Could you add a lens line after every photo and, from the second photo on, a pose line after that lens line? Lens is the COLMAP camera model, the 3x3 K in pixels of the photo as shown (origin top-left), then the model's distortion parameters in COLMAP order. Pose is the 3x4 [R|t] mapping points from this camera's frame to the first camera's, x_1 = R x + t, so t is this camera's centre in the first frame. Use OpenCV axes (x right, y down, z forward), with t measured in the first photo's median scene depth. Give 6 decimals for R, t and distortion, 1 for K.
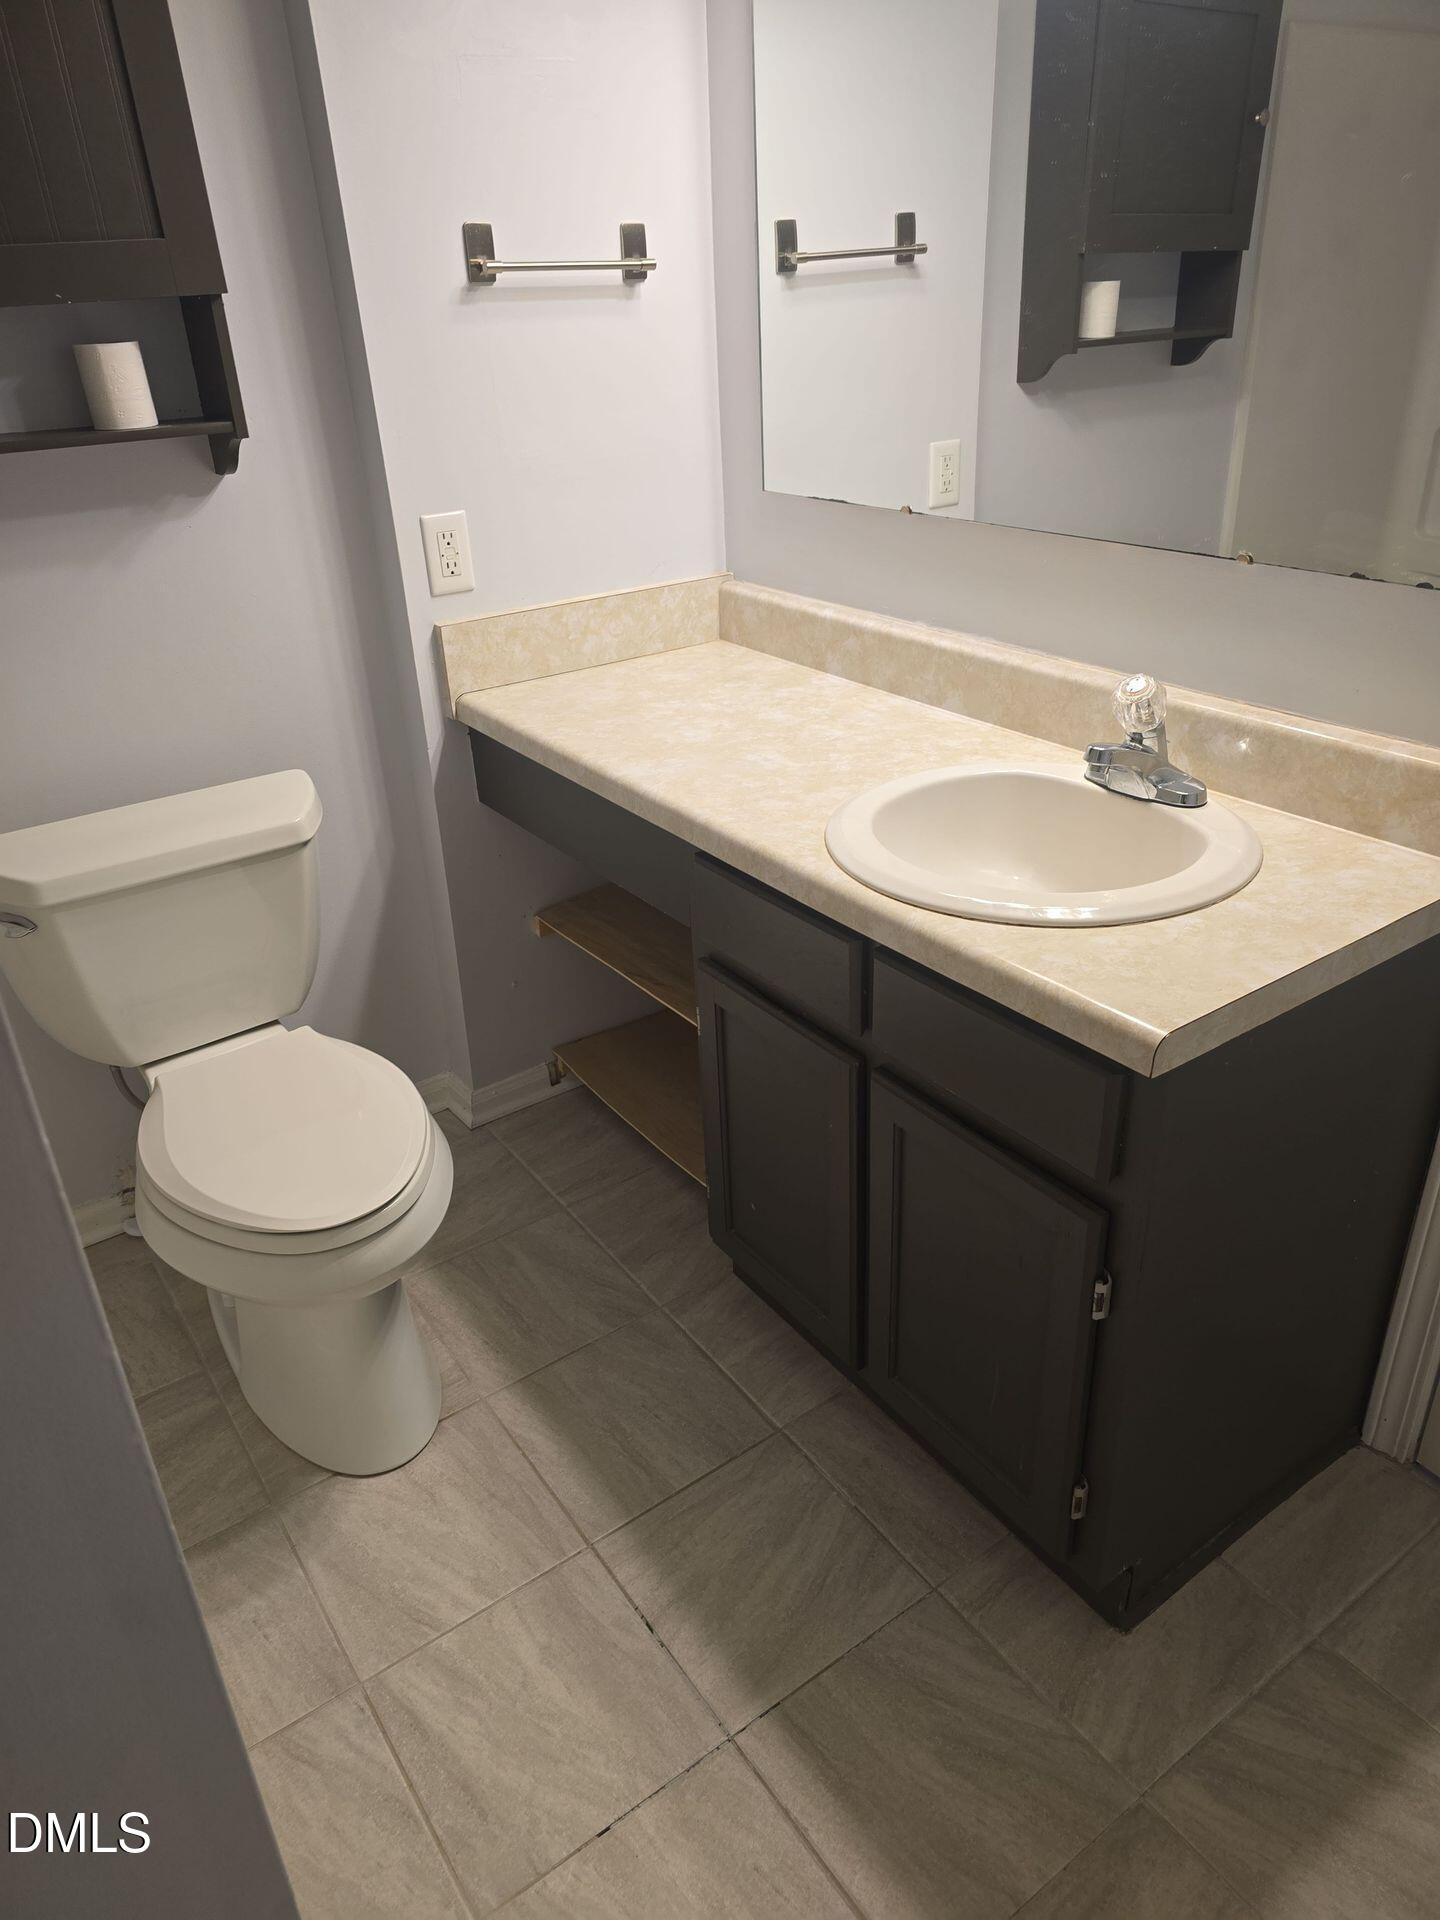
lens RADIAL K [[1283.4, 0, 720.0], [0, 1283.4, 960.0], [0, 0, 1]] dist [0.078120, -0.075443]
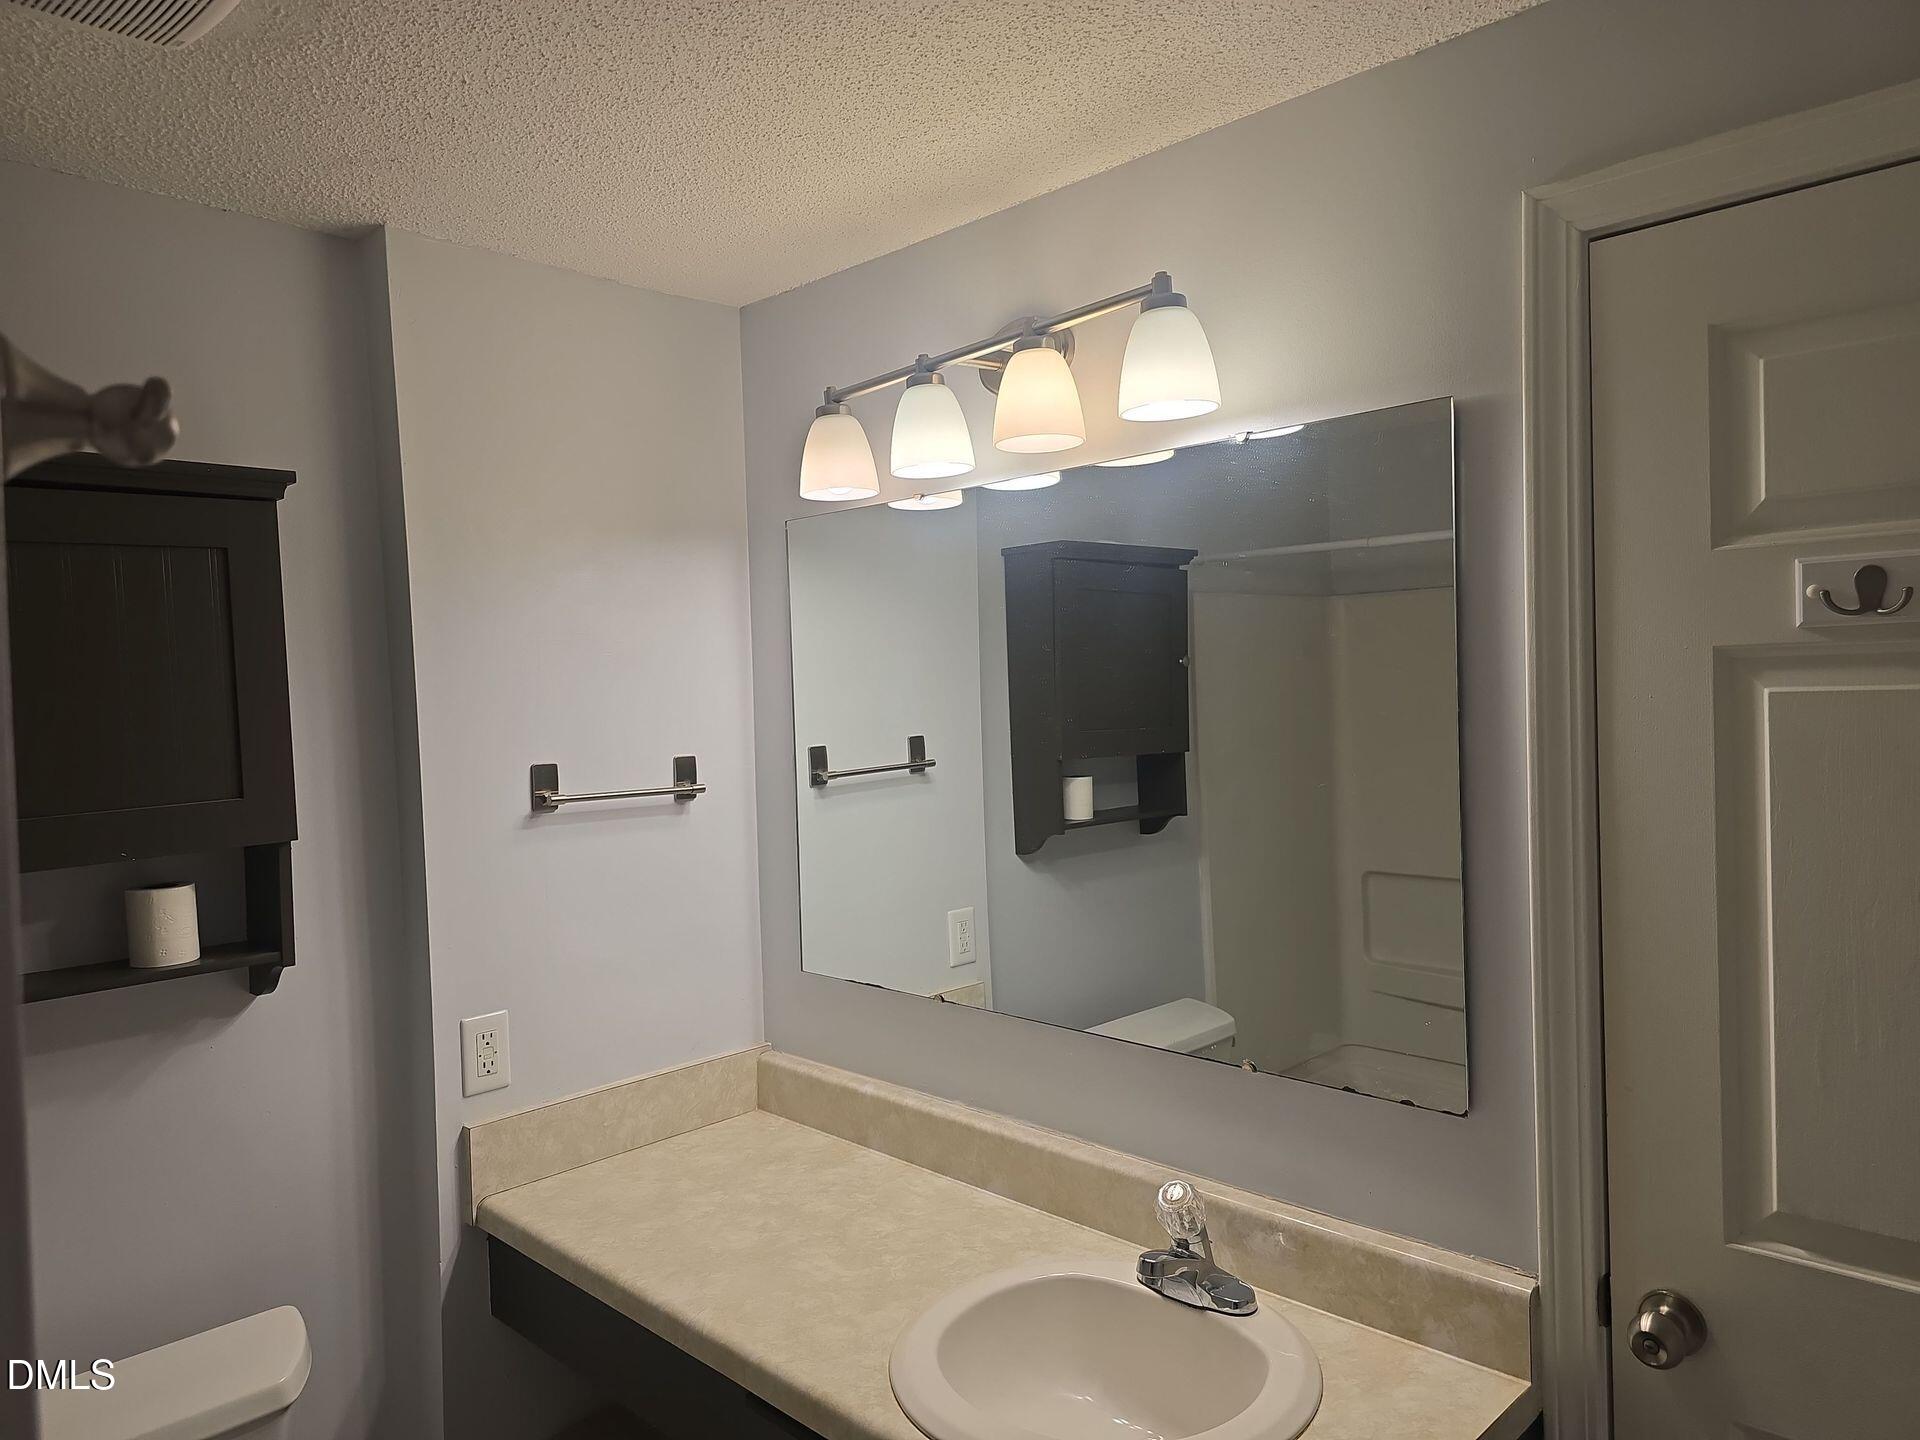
lens RADIAL K [[1283.4, 0, 960.0], [0, 1283.4, 720.0], [0, 0, 1]] dist [0.078120, -0.075443]
pose [[0.983385, 0.006496, 0.181414, -0.034809], [0.073430, 0.899716, -0.430255, -0.088354], [-0.166016, 0.436428, 0.884290, -0.055797]]
